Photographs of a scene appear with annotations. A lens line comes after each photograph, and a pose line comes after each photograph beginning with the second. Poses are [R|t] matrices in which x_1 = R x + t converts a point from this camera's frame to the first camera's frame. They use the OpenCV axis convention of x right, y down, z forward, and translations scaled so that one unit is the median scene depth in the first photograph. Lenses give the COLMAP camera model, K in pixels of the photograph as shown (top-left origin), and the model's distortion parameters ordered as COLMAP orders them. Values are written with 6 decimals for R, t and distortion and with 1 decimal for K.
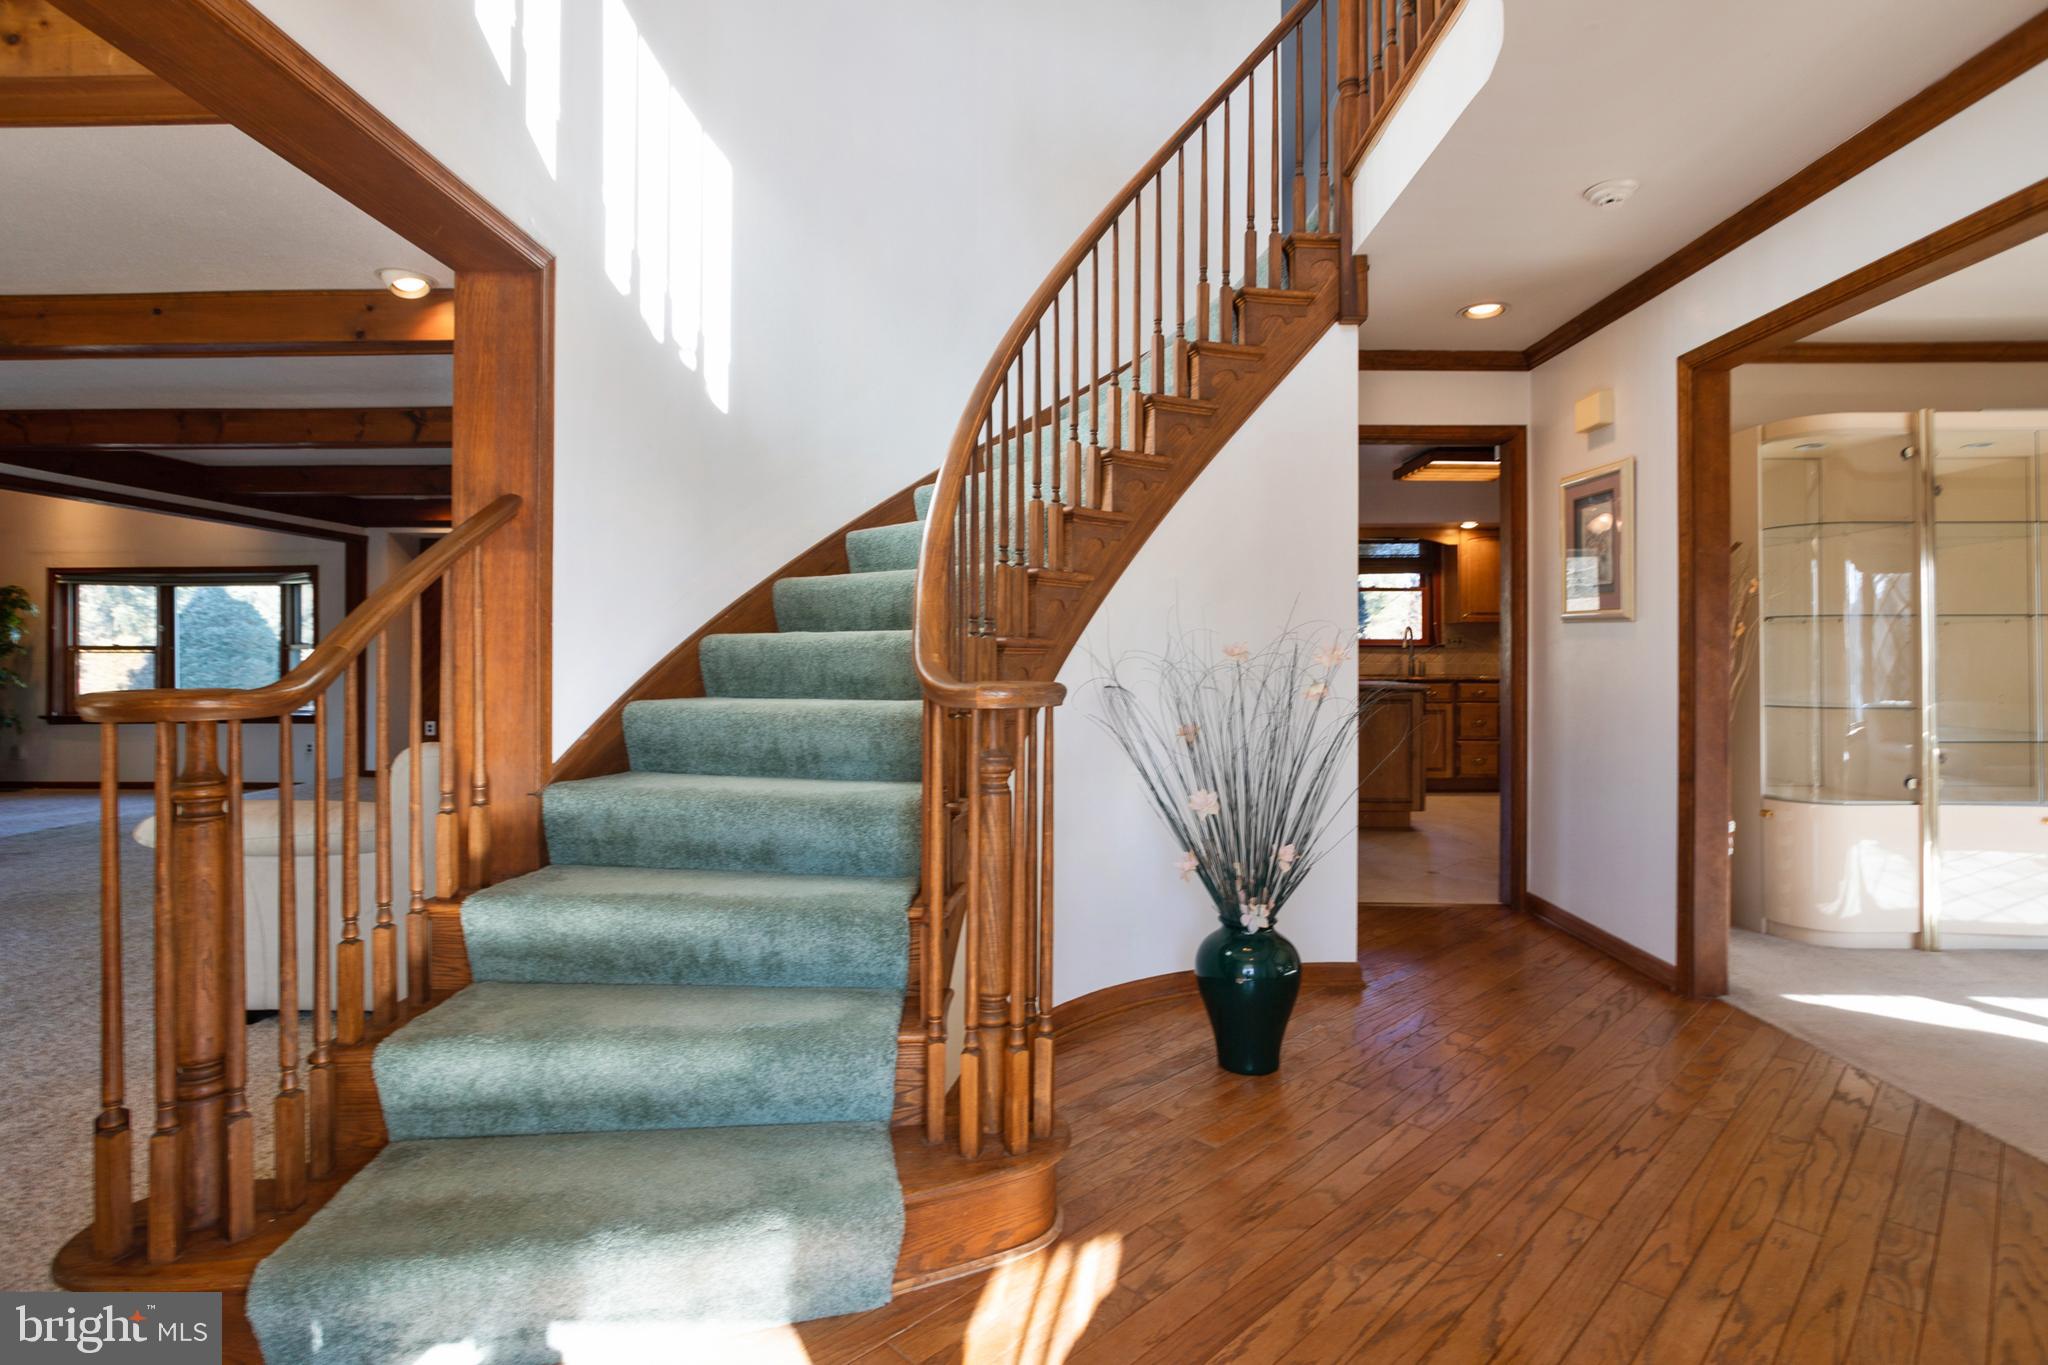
lens RADIAL K [[991.7, 0, 1030.7], [0, 991.7, 676.2], [0, 0, 1]] dist [-0.011125, 0.001494]
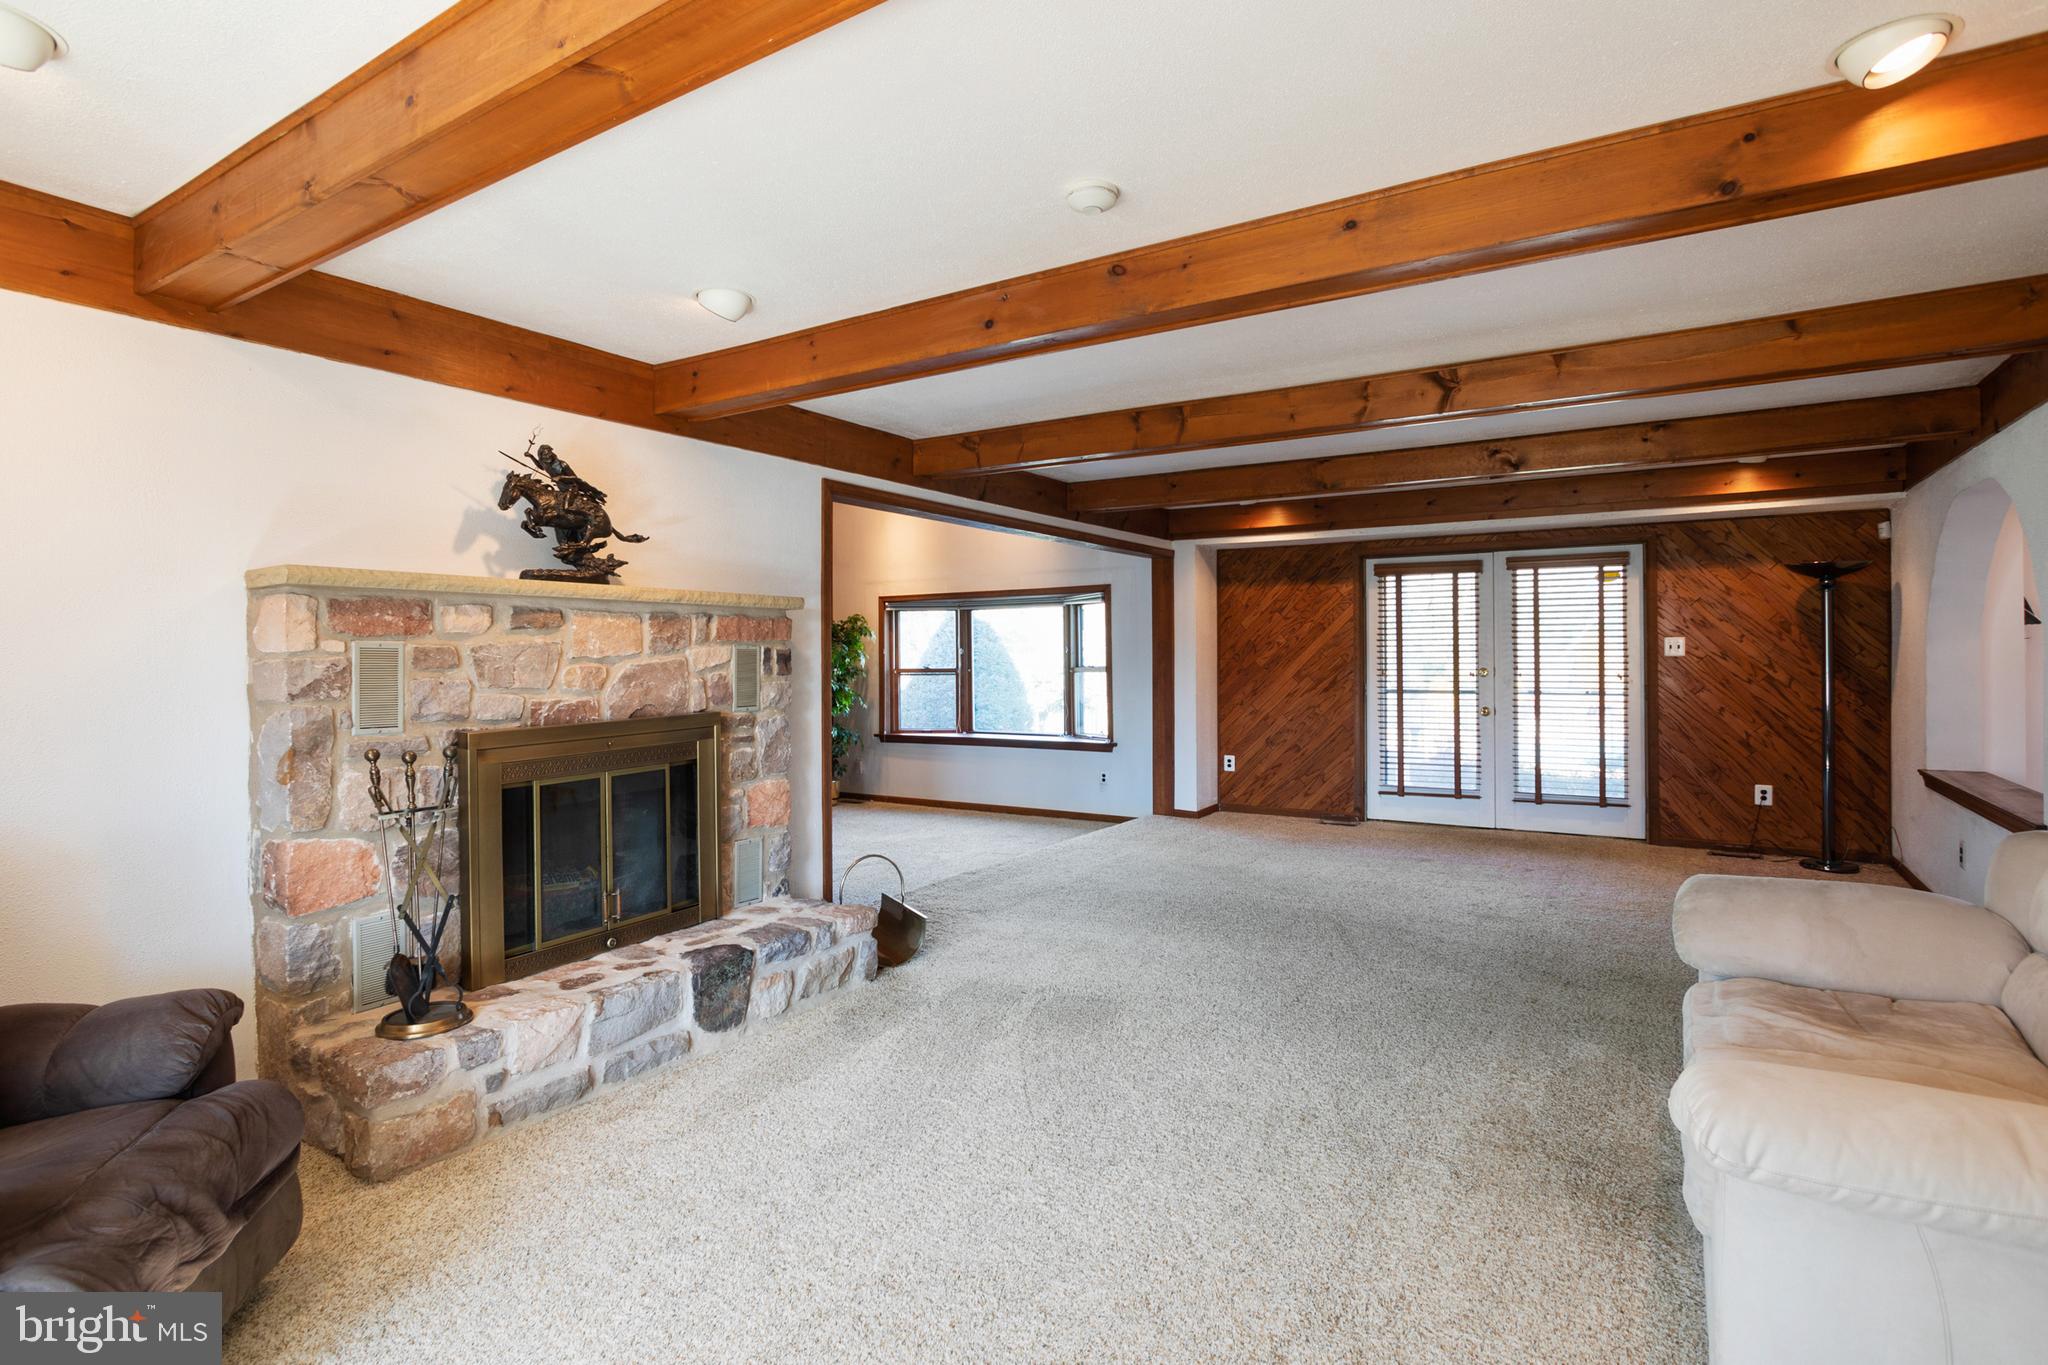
lens RADIAL K [[991.7, 0, 1016.4], [0, 991.7, 669.3], [0, 0, 1]] dist [-0.011125, 0.001494]
pose [[0.868943, 0.001147, -0.494911, -0.334284], [-0.002964, 0.999991, -0.002887, -0.028025], [0.494904, 0.003975, 0.868939, 0.131703]]
